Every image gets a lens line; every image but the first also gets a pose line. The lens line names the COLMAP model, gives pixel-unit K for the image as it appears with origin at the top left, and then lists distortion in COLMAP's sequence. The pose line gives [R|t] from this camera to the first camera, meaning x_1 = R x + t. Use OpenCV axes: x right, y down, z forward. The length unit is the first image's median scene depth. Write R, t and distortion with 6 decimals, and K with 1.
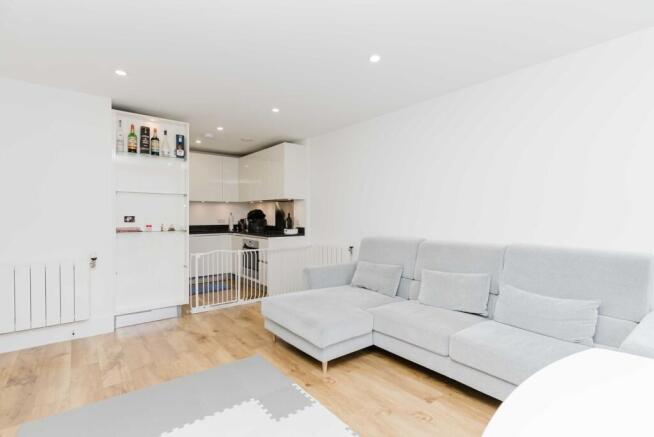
lens RADIAL K [[315.6, 0, 327.9], [0, 315.6, 216.3], [0, 0, 1]] dist [0.004182, -0.001556]
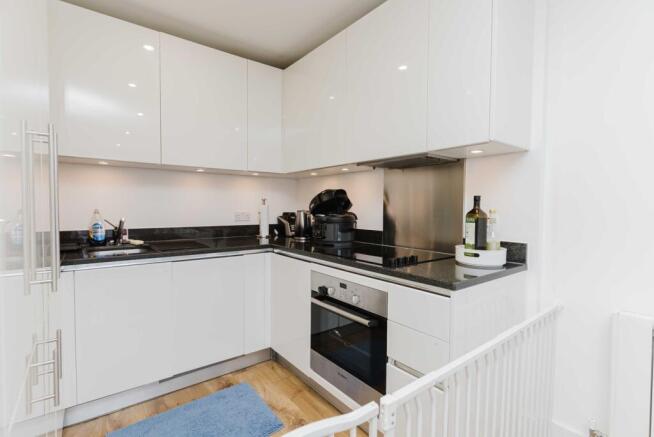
lens RADIAL K [[315.6, 0, 323.7], [0, 315.6, 217.1], [0, 0, 1]] dist [0.004182, -0.001556]
pose [[0.999529, 0.005721, -0.030153, -0.329986], [-0.004860, 0.999580, 0.028557, 0.002895], [0.030303, -0.028397, 0.999137, 0.881341]]
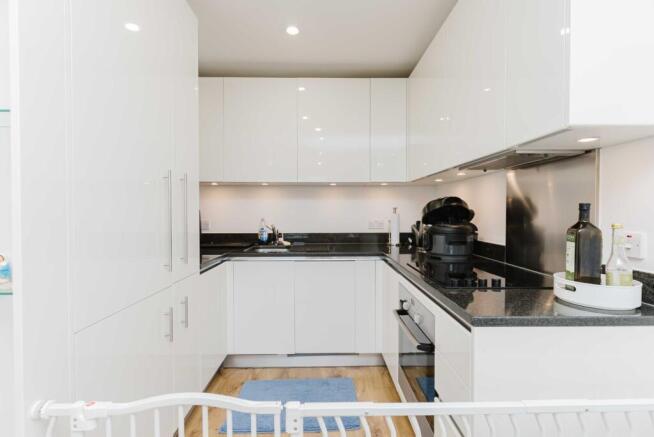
lens RADIAL K [[315.6, 0, 324.3], [0, 315.6, 216.2], [0, 0, 1]] dist [0.004182, -0.001556]
pose [[0.779996, 0.005925, -0.625757, -0.159441], [0.000432, 0.999950, 0.010007, -0.004838], [0.625784, -0.008075, 0.779954, 0.921420]]
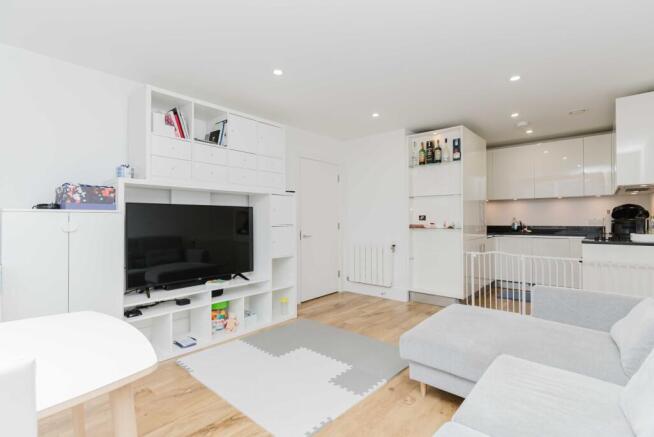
lens RADIAL K [[315.6, 0, 327.1], [0, 315.6, 216.0], [0, 0, 1]] dist [0.004182, -0.001556]
pose [[0.162335, -0.012573, -0.986656, 0.492383], [0.003343, 0.999920, -0.012192, 0.013863], [0.986730, -0.001319, 0.162365, 0.379375]]
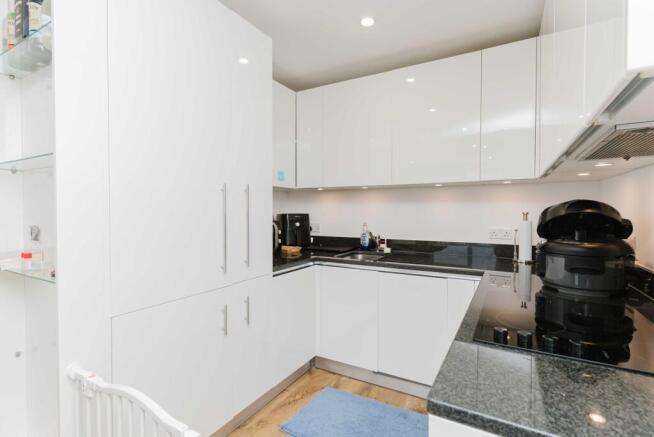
lens RADIAL K [[315.6, 0, 325.4], [0, 315.6, 215.7], [0, 0, 1]] dist [0.004182, -0.001556]
pose [[0.348699, 0.013257, -0.937141, -0.094524], [-0.002855, 0.999910, 0.013083, -0.018070], [0.937230, -0.001886, 0.348706, 1.072166]]
